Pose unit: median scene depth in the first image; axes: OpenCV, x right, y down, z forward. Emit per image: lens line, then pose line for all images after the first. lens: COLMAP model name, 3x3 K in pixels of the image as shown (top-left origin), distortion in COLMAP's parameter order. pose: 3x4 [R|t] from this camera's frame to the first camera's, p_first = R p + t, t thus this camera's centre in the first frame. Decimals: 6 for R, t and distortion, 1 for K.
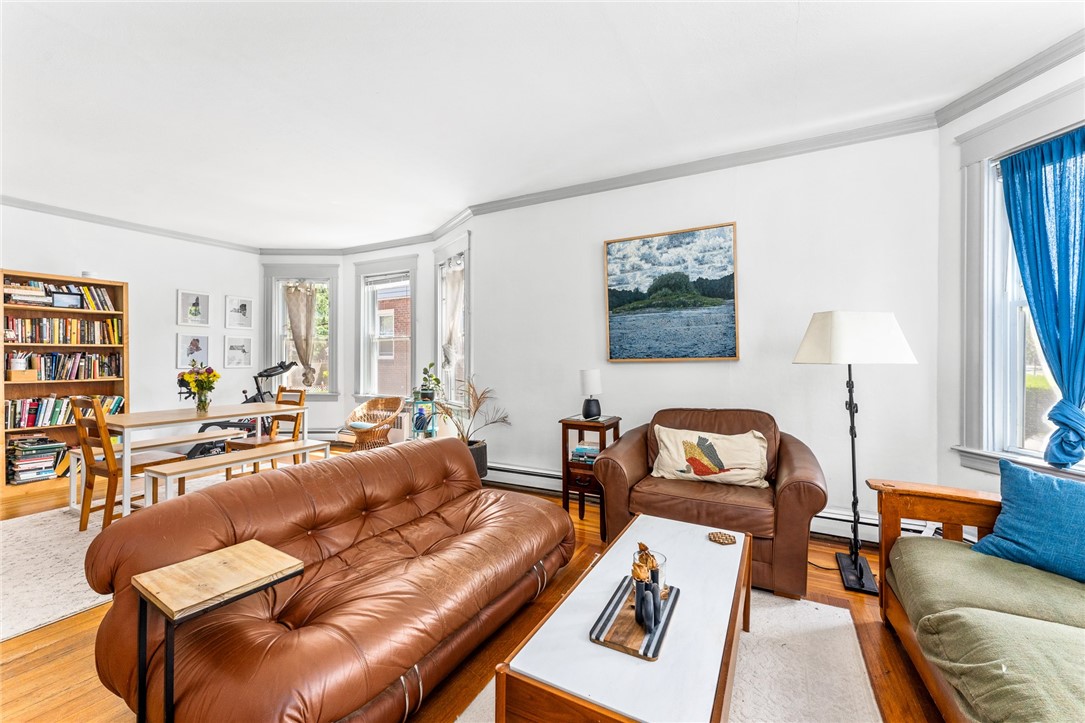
lens RADIAL K [[439.4, 0, 542.5], [0, 439.4, 361.5], [0, 0, 1]] dist [0.002082, 0.000189]
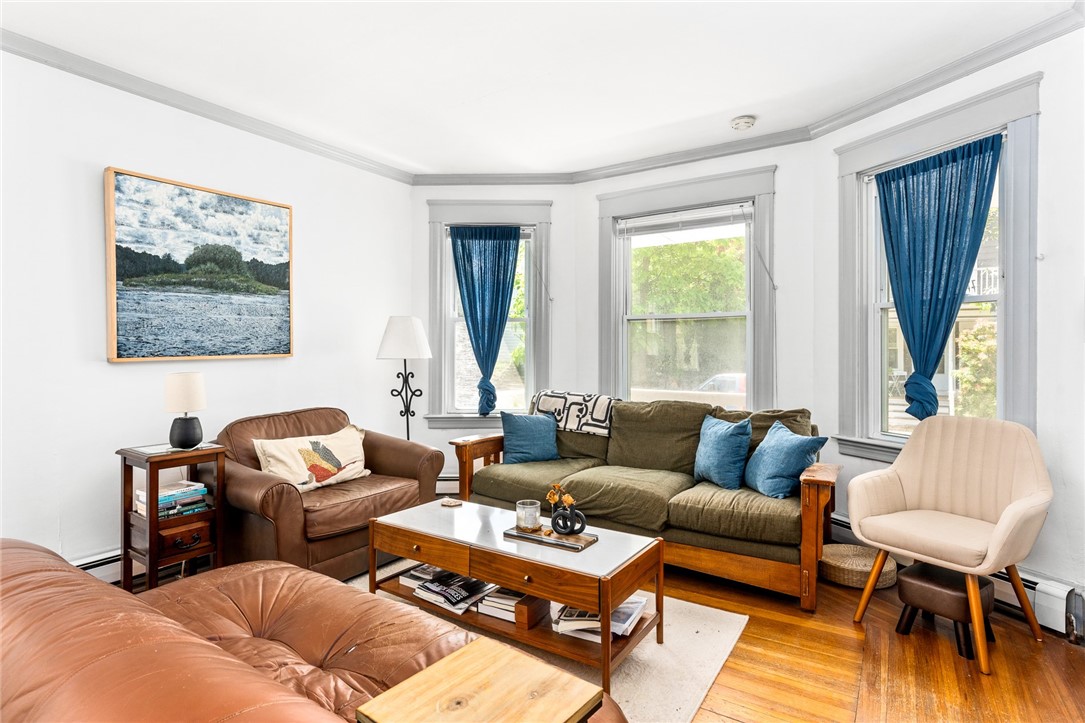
lens RADIAL K [[560.2, 0, 542.5], [0, 560.2, 361.5], [0, 0, 1]] dist [-0.003095, -0.000486]
pose [[0.085613, -0.019070, 0.996146, -0.651309], [0.011137, 0.999773, 0.018182, -0.008799], [-0.996266, 0.009537, 0.085806, 0.363288]]
